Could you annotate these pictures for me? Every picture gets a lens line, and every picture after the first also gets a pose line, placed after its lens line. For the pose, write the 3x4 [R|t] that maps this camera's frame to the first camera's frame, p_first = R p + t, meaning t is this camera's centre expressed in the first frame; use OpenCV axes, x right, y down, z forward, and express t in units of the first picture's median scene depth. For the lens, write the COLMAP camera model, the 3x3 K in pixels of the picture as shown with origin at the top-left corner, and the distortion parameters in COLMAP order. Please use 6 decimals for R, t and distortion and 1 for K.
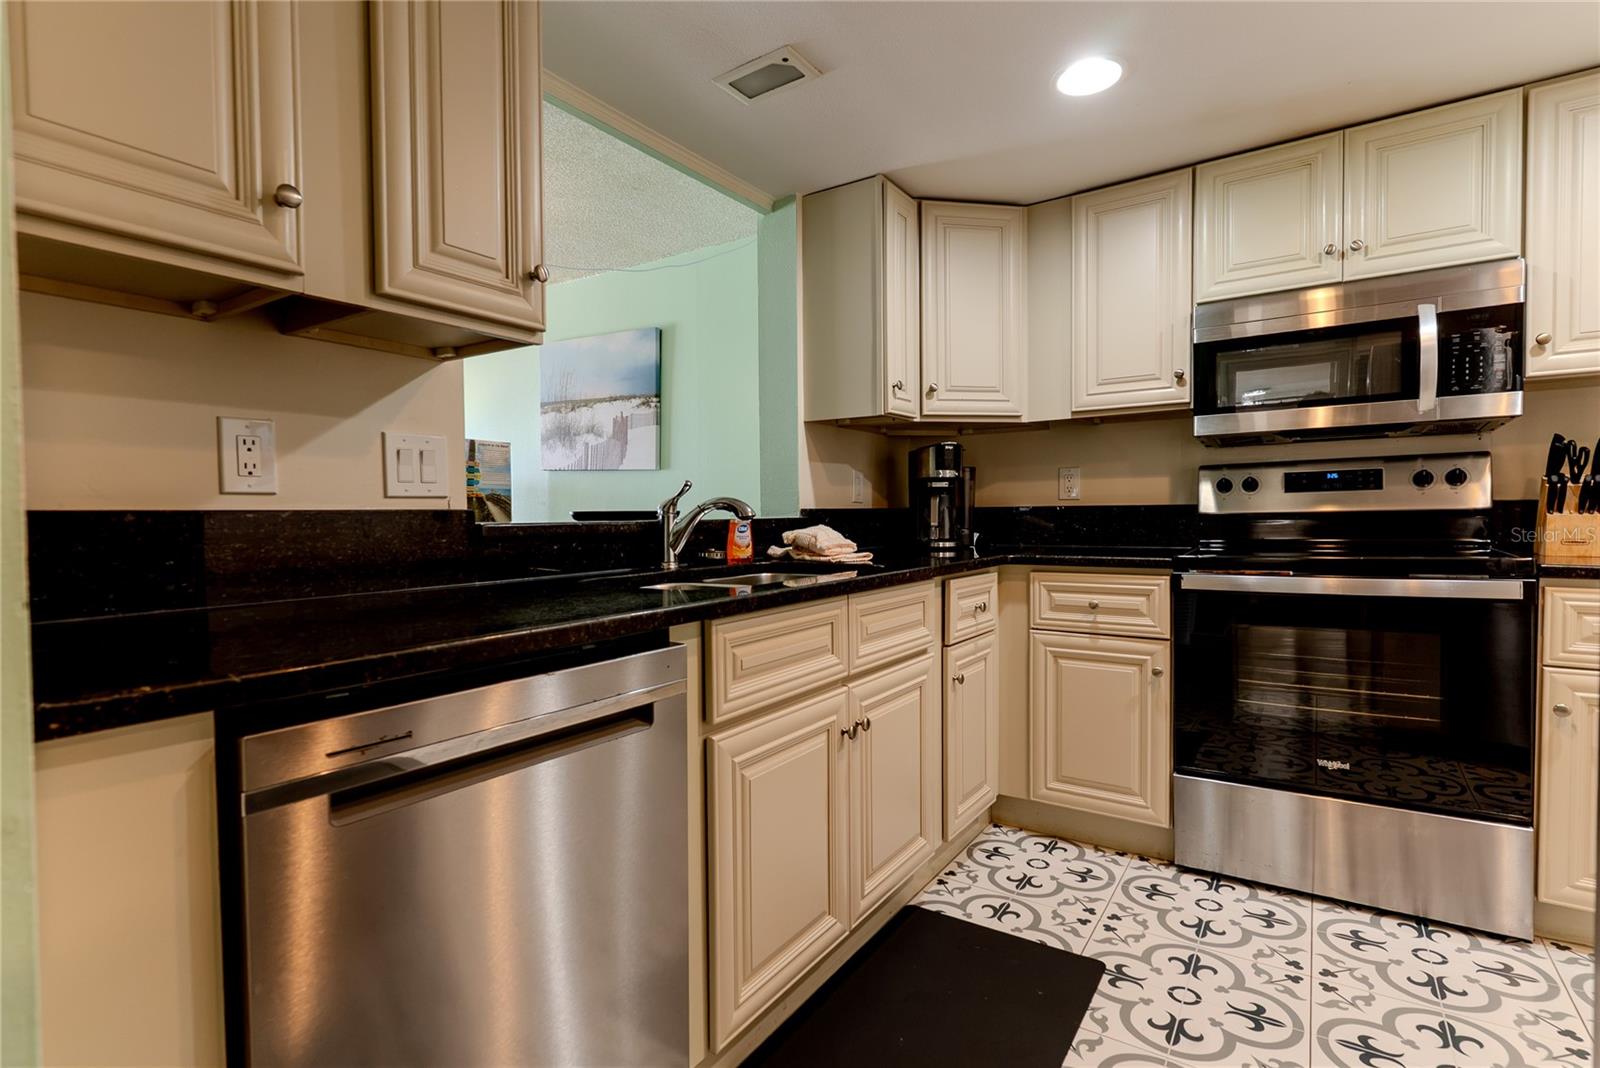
lens RADIAL K [[763.5, 0, 801.9], [0, 763.5, 532.8], [0, 0, 1]] dist [0.003261, -0.000033]
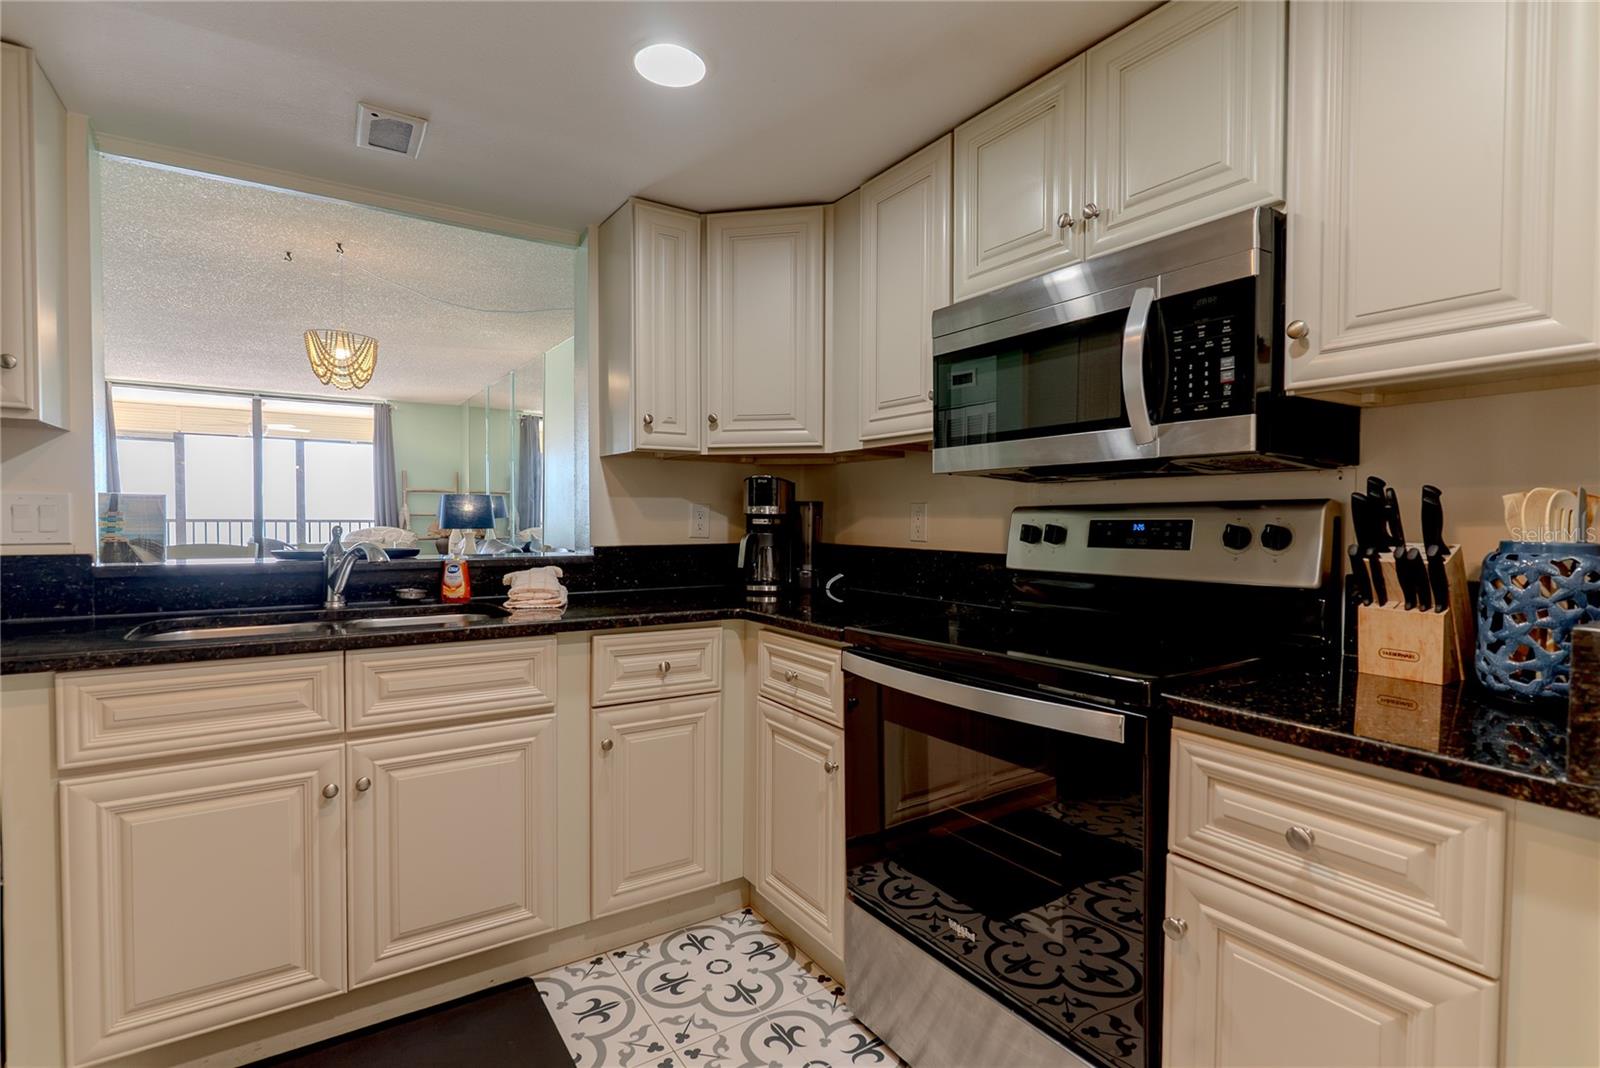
lens RADIAL K [[761.4, 0, 800.0], [0, 761.4, 534.0], [0, 0, 1]] dist [0.002520, 0.000425]
pose [[0.922924, 0.025619, -0.384128, 0.697455], [-0.026871, 0.999637, 0.002107, -0.063083], [0.384043, 0.008378, 0.923277, 0.222629]]
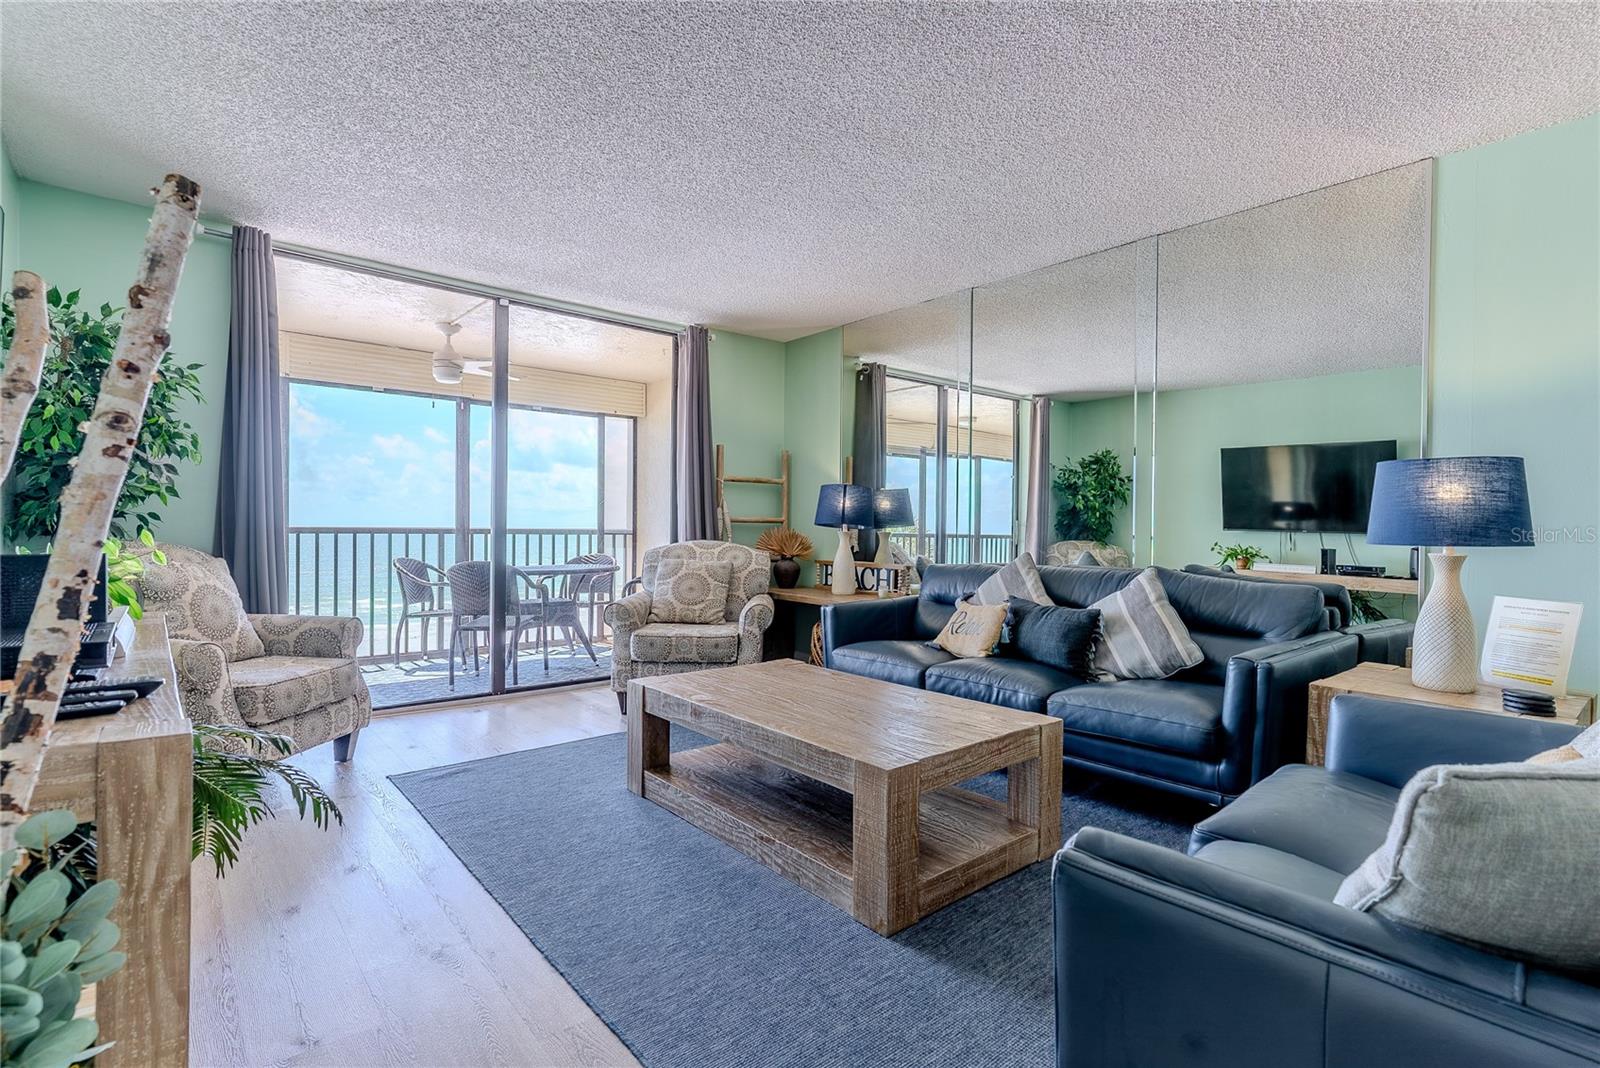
lens RADIAL K [[761.4, 0, 800.0], [0, 761.4, 534.0], [0, 0, 1]] dist [0.002520, 0.000425]
pose [[0.960897, 0.019667, -0.276207, -1.750292], [-0.026073, 0.999469, -0.019541, -0.022225], [0.275676, 0.025978, 0.960899, 0.905854]]
